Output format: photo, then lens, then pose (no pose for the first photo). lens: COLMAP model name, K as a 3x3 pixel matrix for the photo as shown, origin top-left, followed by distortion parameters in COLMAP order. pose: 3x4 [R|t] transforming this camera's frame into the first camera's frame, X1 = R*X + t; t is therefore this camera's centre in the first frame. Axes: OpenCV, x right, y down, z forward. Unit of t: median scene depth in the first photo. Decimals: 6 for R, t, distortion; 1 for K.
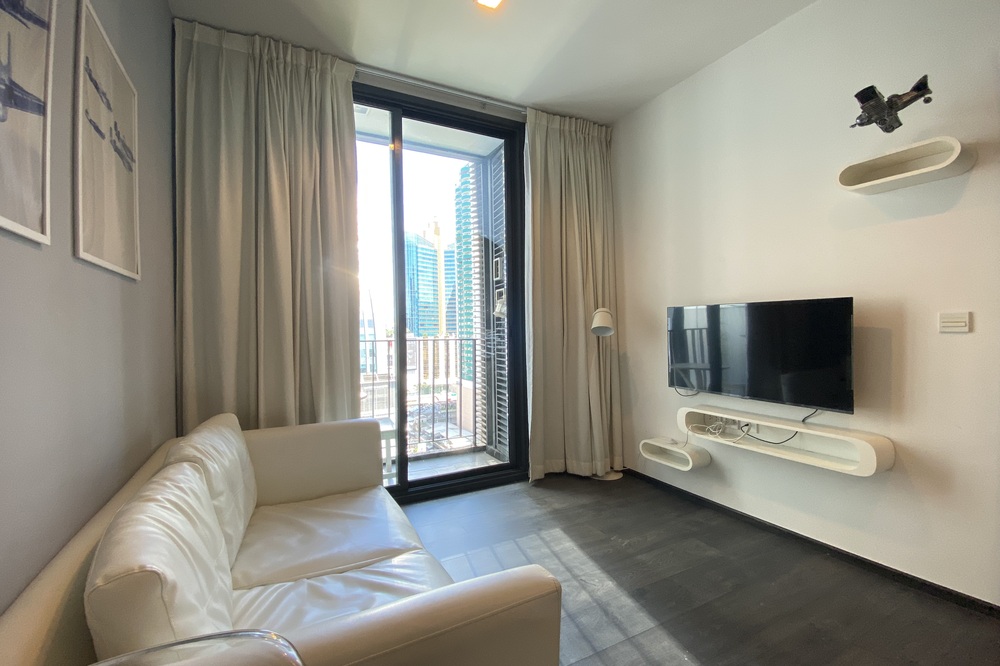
lens RADIAL K [[420.2, 0, 500.0], [0, 420.2, 333.0], [0, 0, 1]] dist [-0.000500, -0.000050]
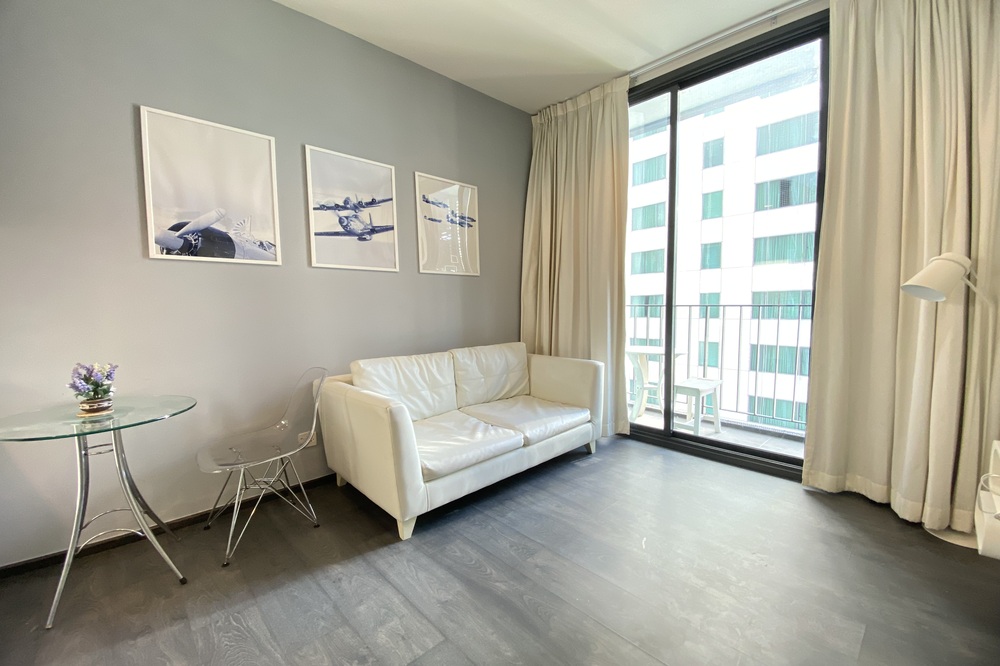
lens RADIAL K [[435.4, 0, 500.0], [0, 435.4, 333.0], [0, 0, 1]] dist [-0.021944, -0.000512]
pose [[0.266181, 0.078145, -0.960750, 0.791534], [0.009805, 0.996437, 0.083765, -0.004134], [0.963873, -0.031717, 0.264467, 0.284865]]
